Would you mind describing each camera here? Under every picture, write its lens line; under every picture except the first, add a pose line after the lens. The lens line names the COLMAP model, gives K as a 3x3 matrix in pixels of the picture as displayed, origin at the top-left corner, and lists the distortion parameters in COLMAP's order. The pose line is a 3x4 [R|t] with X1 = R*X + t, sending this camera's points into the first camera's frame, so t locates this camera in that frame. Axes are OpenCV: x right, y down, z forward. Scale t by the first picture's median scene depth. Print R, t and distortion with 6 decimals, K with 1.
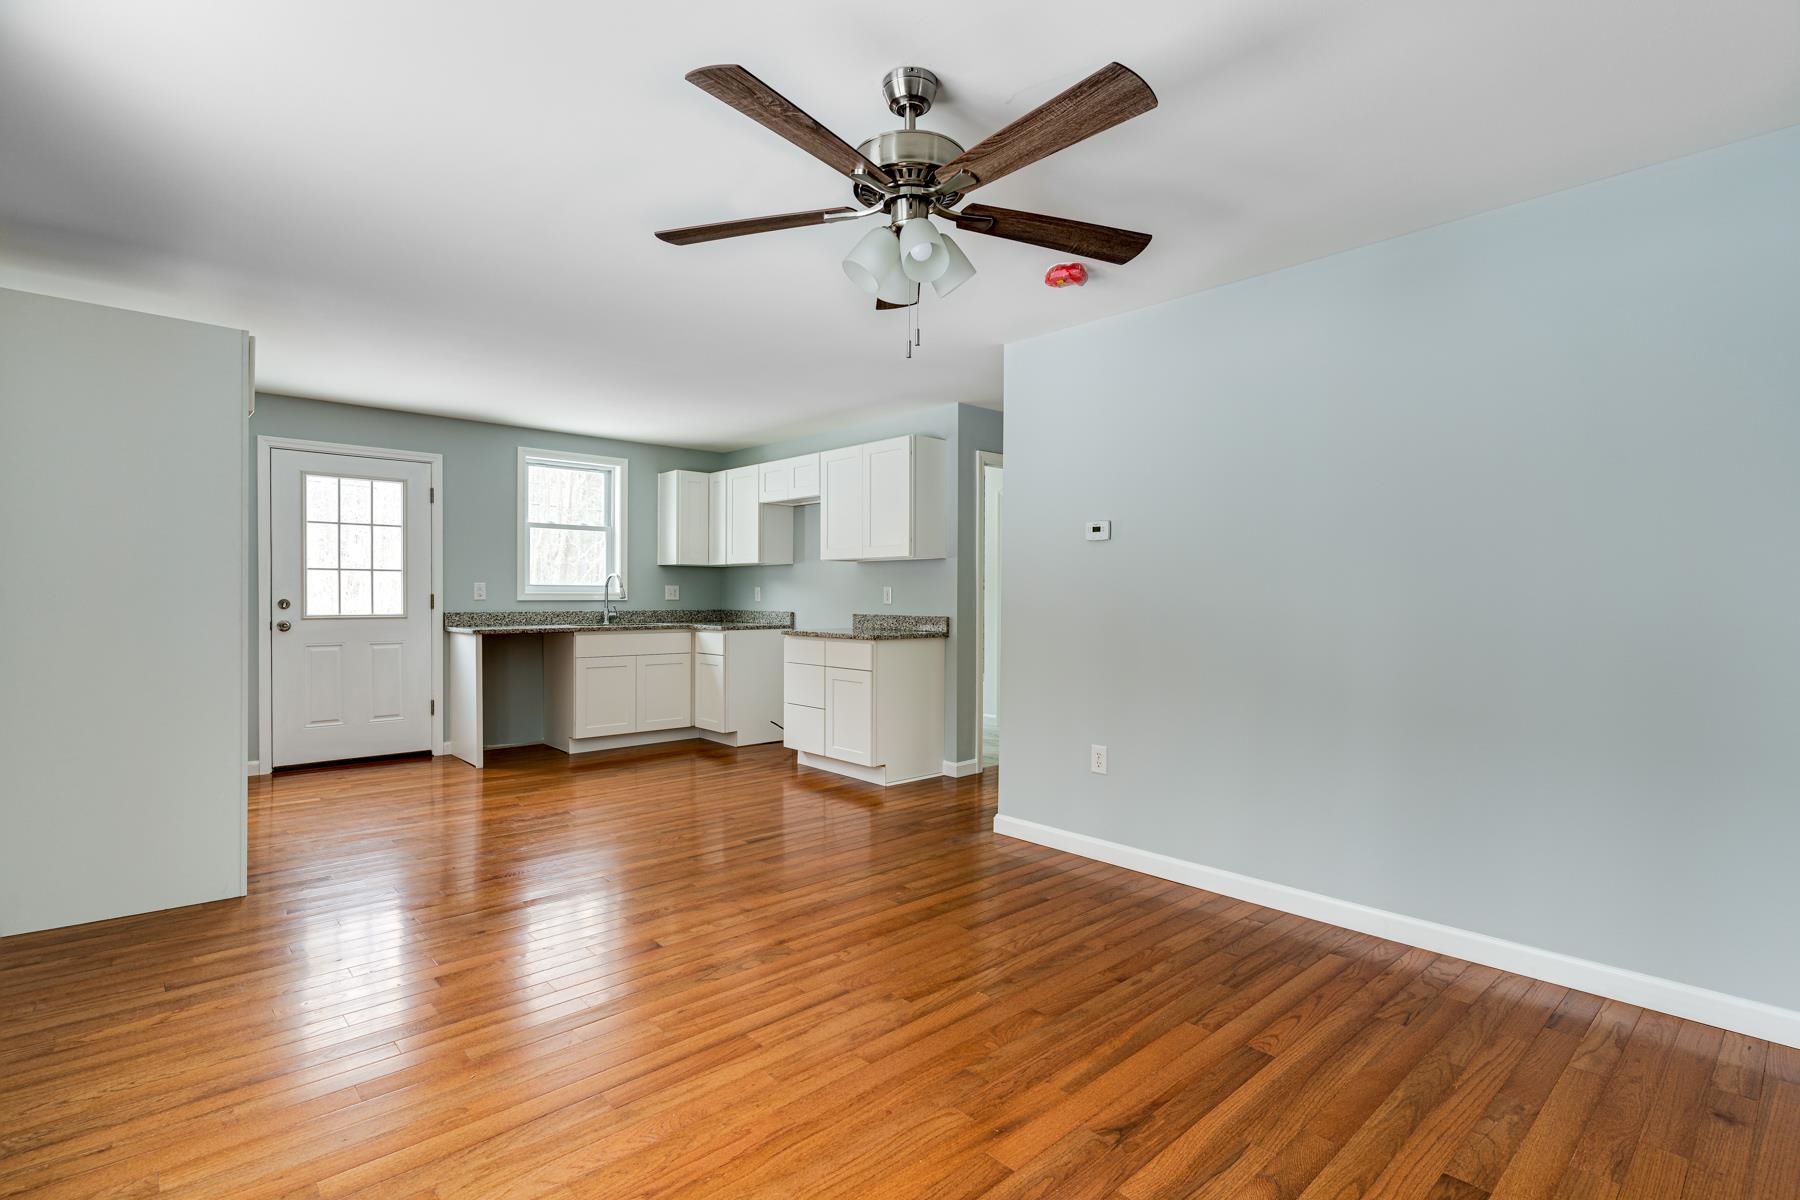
lens RADIAL K [[854.4, 0, 899.7], [0, 854.4, 605.2], [0, 0, 1]] dist [0.006193, -0.000896]
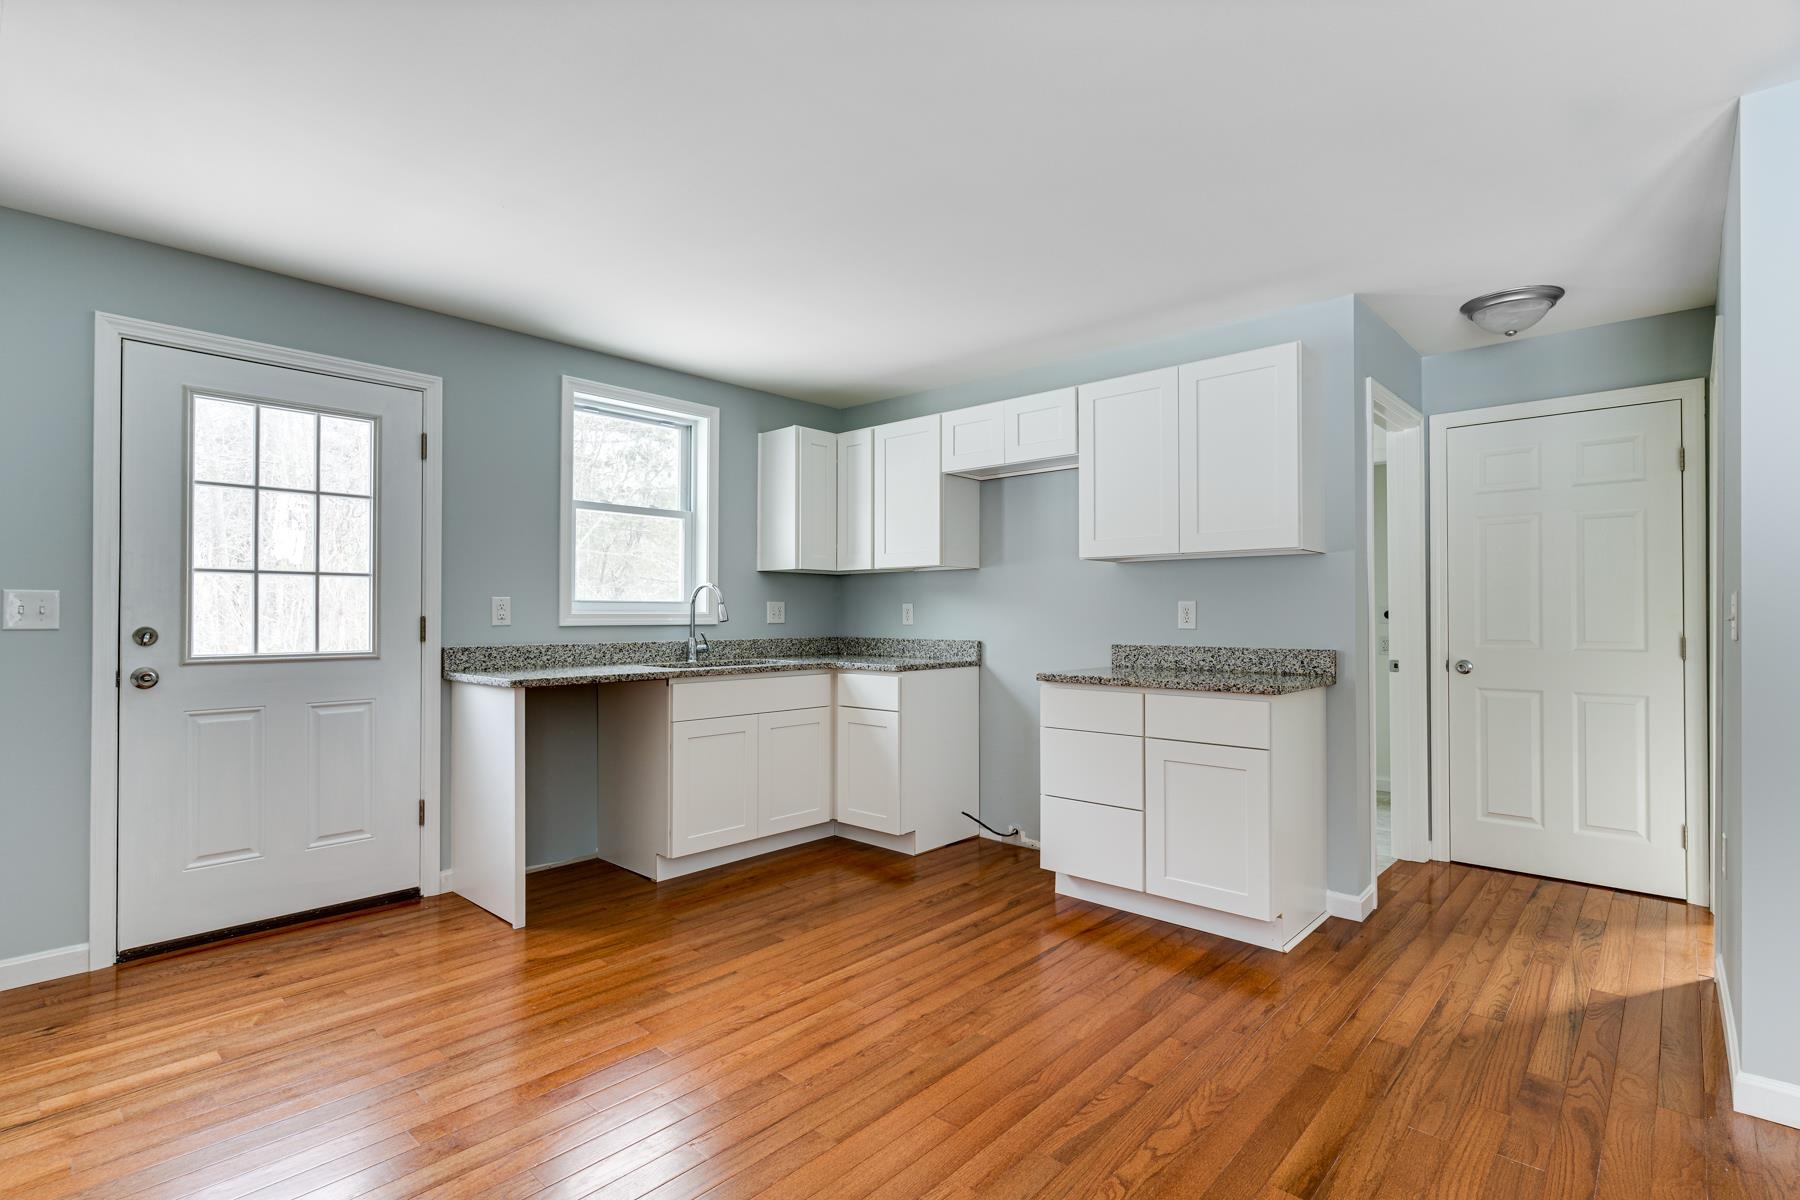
lens RADIAL K [[854.4, 0, 899.7], [0, 854.4, 605.2], [0, 0, 1]] dist [0.006193, -0.000896]
pose [[0.996031, -0.003568, 0.088933, -0.274106], [0.005654, 0.999715, -0.023212, -0.005086], [-0.088825, 0.023623, 0.995767, 0.391060]]
